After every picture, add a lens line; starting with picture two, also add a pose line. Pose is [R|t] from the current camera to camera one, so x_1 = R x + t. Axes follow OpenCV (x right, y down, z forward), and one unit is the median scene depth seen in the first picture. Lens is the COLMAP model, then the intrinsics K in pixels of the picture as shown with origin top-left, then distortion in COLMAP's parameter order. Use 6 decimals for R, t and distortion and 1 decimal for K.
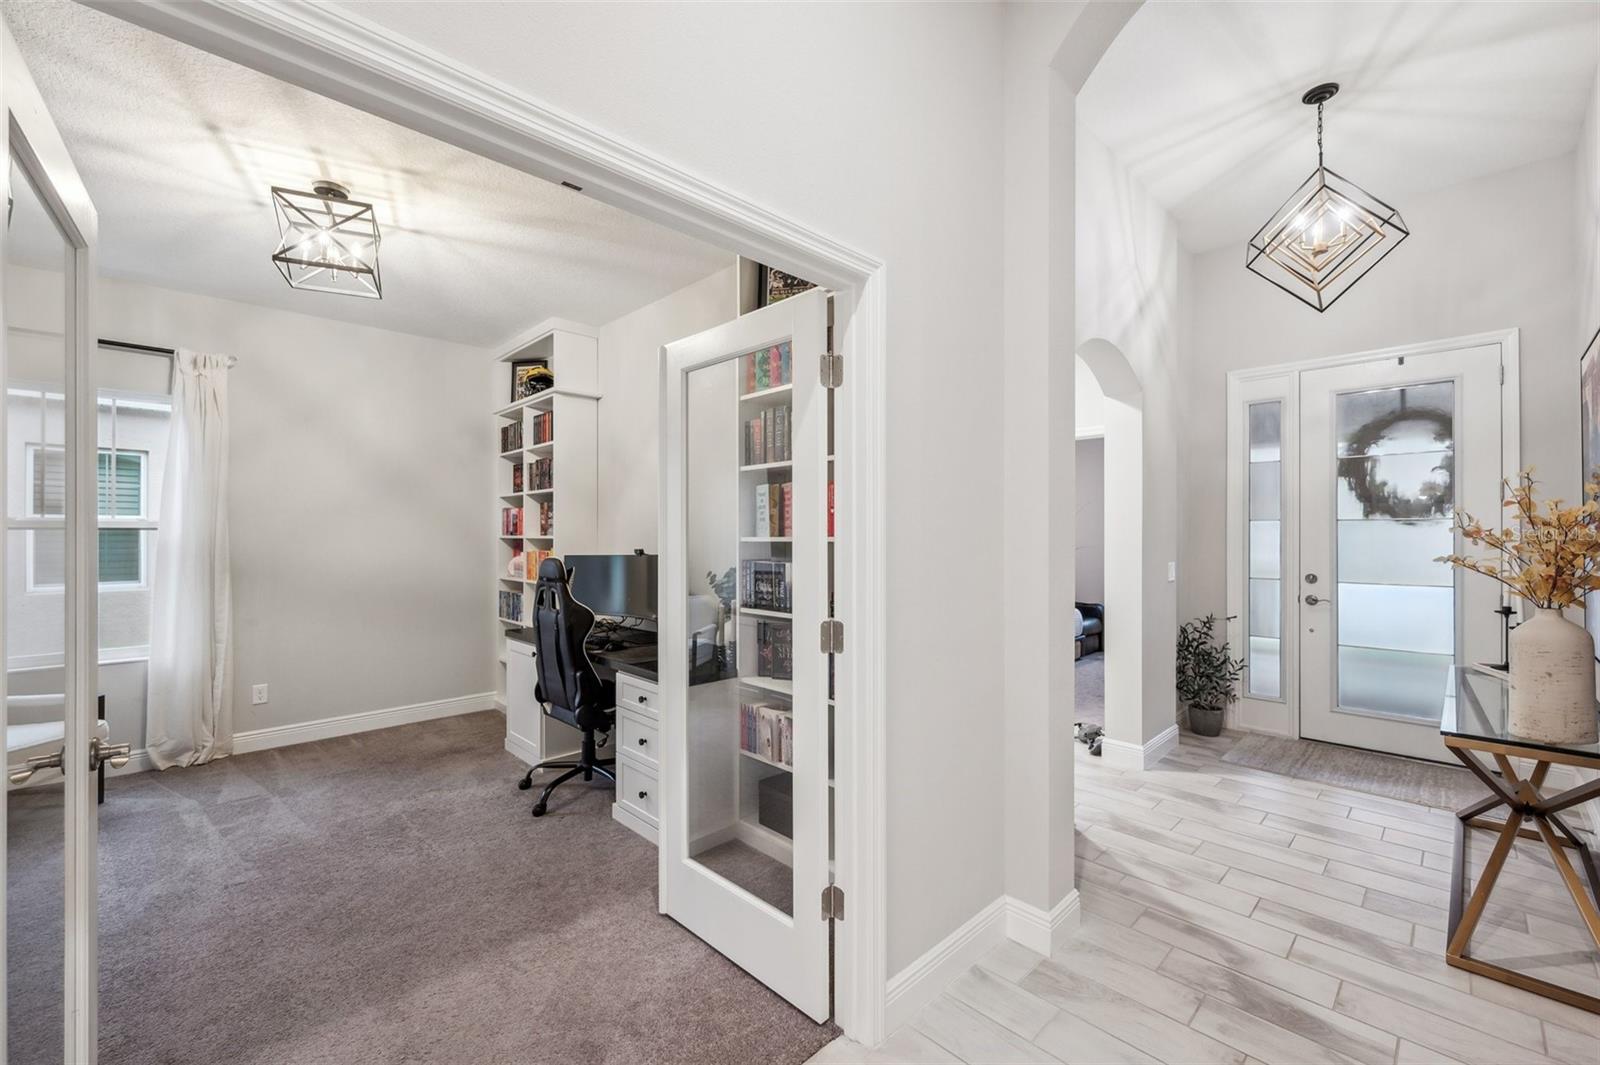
lens RADIAL K [[647.6, 0, 826.1], [0, 647.6, 530.2], [0, 0, 1]] dist [-0.001732, 0.001253]
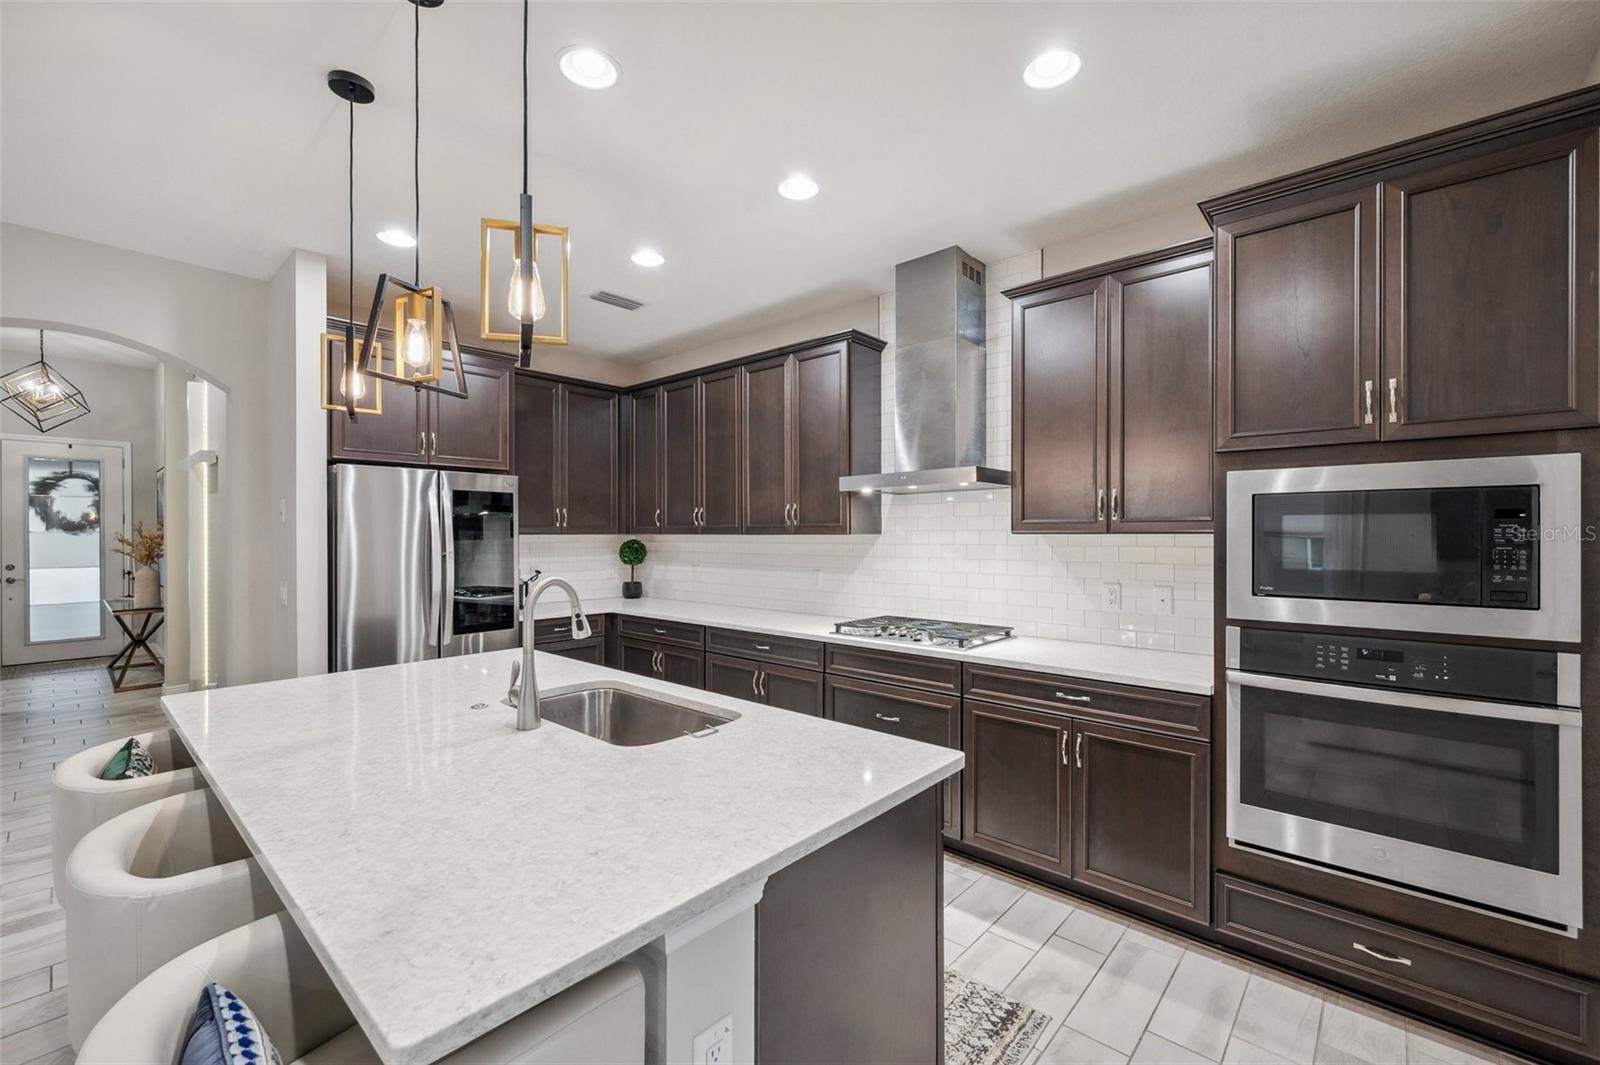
lens RADIAL K [[674.1, 0, 809.4], [0, 674.1, 532.9], [0, 0, 1]] dist [0.003341, -0.000489]
pose [[-0.052813, -0.003996, 0.998596, -1.131036], [-0.002096, 0.999990, 0.003890, -0.025859], [-0.998602, -0.001888, -0.052821, -0.989536]]
